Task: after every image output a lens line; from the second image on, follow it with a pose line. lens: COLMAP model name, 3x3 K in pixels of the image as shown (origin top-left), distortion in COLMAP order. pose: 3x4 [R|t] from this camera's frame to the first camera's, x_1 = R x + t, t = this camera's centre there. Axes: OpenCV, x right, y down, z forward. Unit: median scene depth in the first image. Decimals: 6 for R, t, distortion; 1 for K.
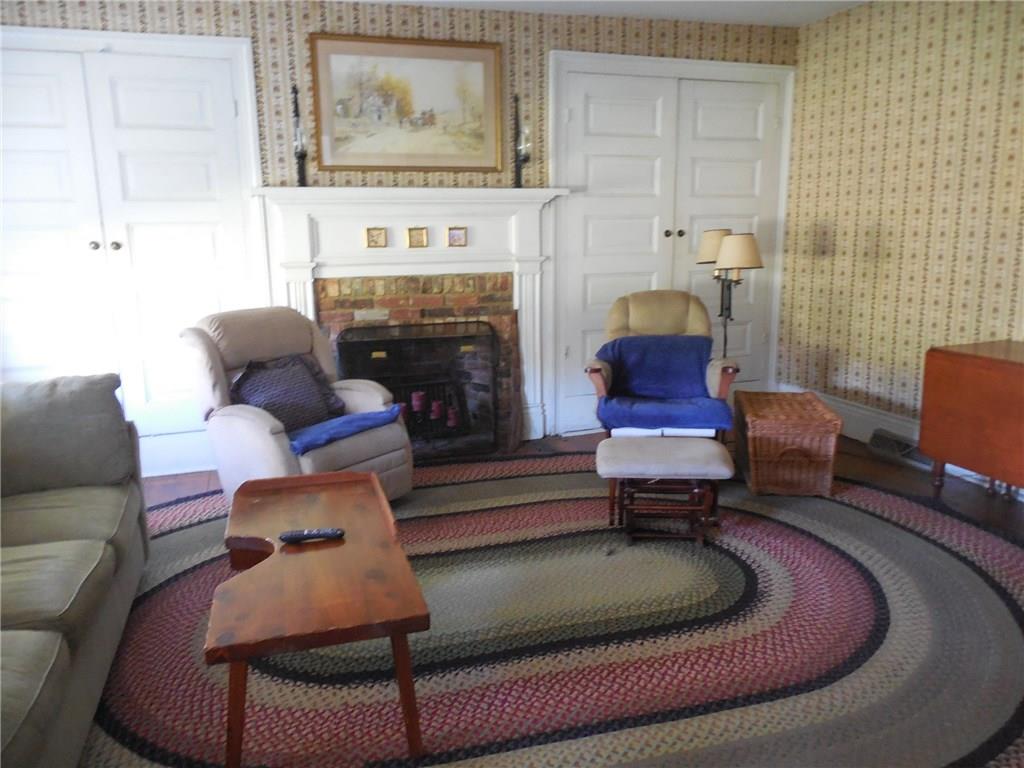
lens RADIAL K [[763.0, 0, 515.5], [0, 763.0, 385.0], [0, 0, 1]] dist [-0.005030, -0.001120]
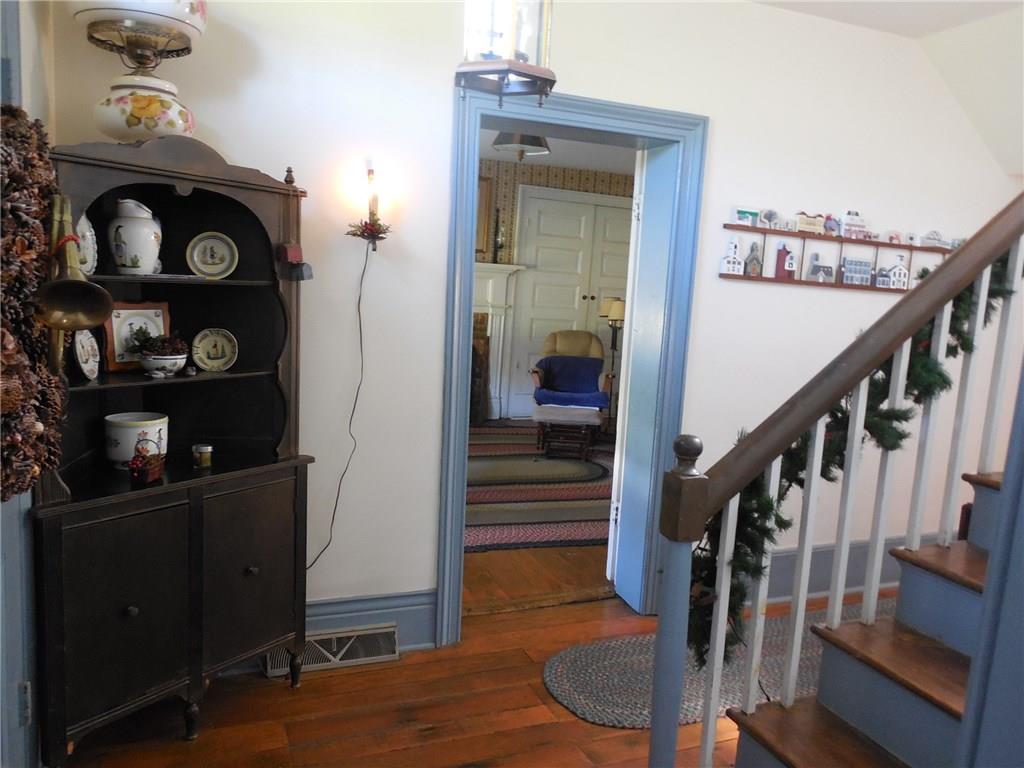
lens RADIAL K [[763.0, 0, 510.2], [0, 763.0, 384.6], [0, 0, 1]] dist [-0.005030, -0.001120]
pose [[0.995277, 0.068976, 0.068315, -0.058911], [-0.064188, 0.995482, -0.069964, 0.117583], [-0.072832, 0.065249, 0.995208, -0.632540]]
